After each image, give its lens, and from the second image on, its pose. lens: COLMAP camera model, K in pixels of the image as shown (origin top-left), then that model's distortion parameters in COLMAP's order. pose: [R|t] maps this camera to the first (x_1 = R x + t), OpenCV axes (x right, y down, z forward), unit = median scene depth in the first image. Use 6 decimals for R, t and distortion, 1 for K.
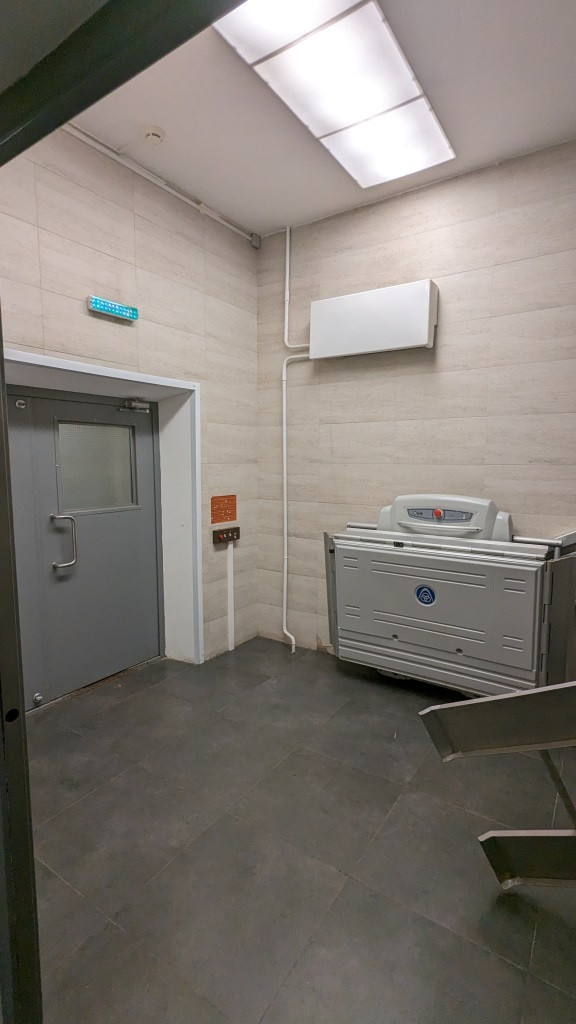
lens RADIAL K [[484.1, 0, 287.0], [0, 484.1, 513.8], [0, 0, 1]] dist [0.000794, 0.003170]
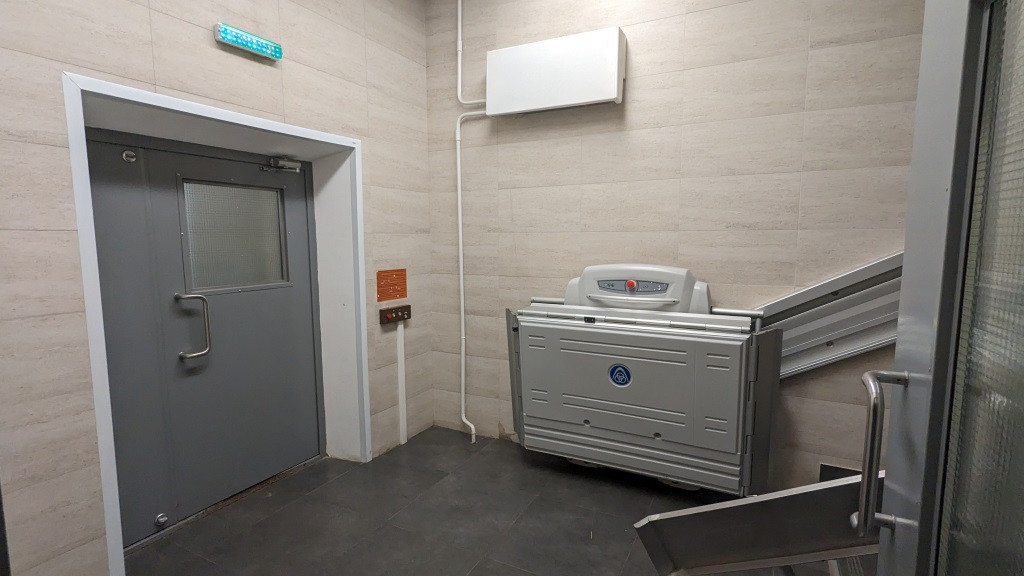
lens RADIAL K [[484.1, 0, 510.1], [0, 484.1, 285.9], [0, 0, 1]] dist [0.000794, 0.003170]
pose [[0.994737, -0.017863, 0.100888, -0.006088], [0.019213, 0.999738, -0.012421, 0.008327], [-0.100640, 0.014294, 0.994820, 0.114873]]
